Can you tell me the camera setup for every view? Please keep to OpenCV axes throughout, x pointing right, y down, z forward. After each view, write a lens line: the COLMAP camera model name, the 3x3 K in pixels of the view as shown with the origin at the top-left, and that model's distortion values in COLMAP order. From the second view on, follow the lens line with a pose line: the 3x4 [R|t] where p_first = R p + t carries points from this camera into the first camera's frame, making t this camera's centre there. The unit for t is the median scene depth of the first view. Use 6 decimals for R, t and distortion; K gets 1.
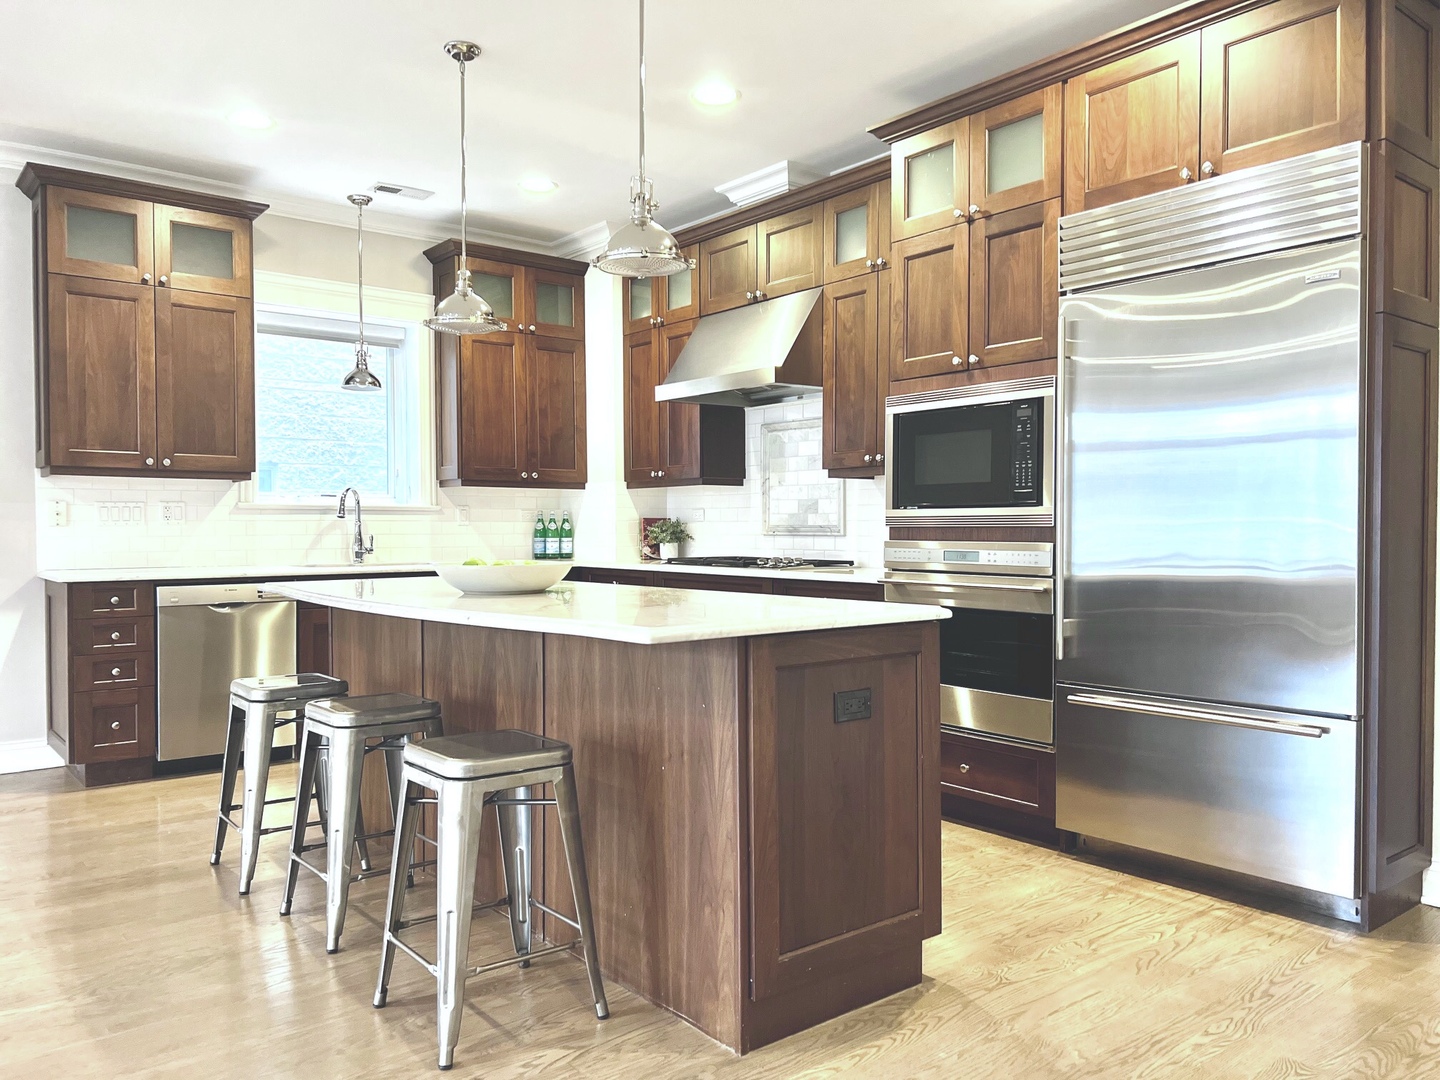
lens RADIAL K [[1089.1, 0, 717.7], [0, 1089.1, 546.6], [0, 0, 1]] dist [0.076622, -0.086155]
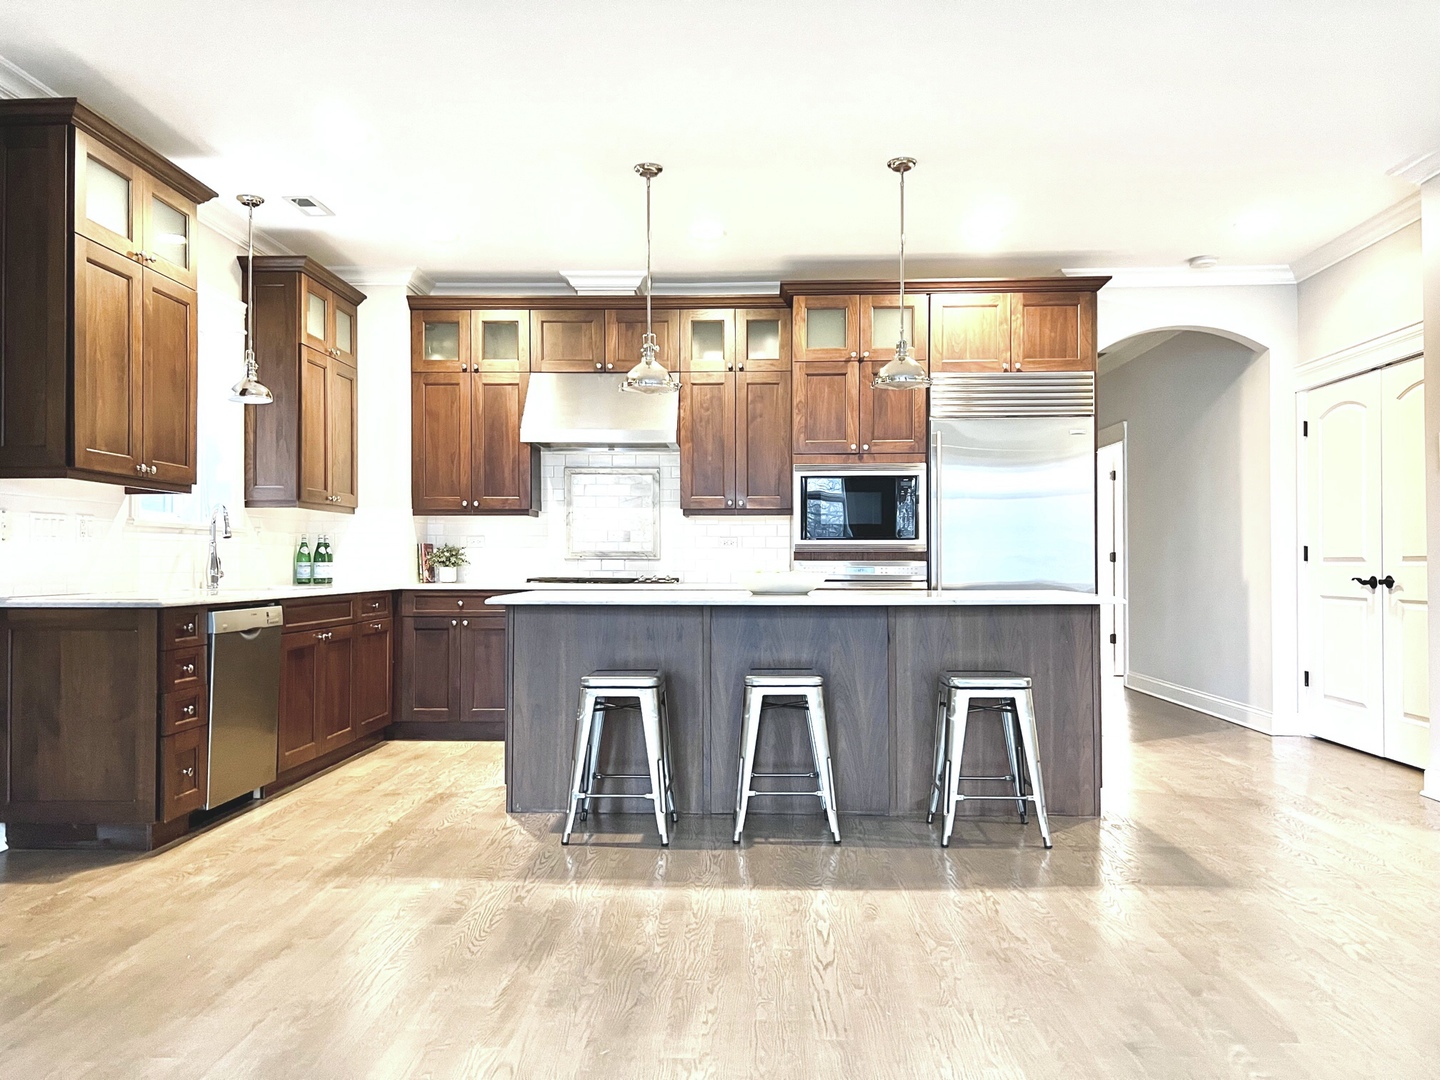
lens RADIAL K [[1088.4, 0, 711.5], [0, 1088.4, 543.3], [0, 0, 1]] dist [0.067962, -0.056007]
pose [[0.647606, 0.016643, 0.761793, -0.875441], [0.011574, 0.999431, -0.031673, 0.013276], [-0.761887, 0.029328, 0.647045, 0.112386]]
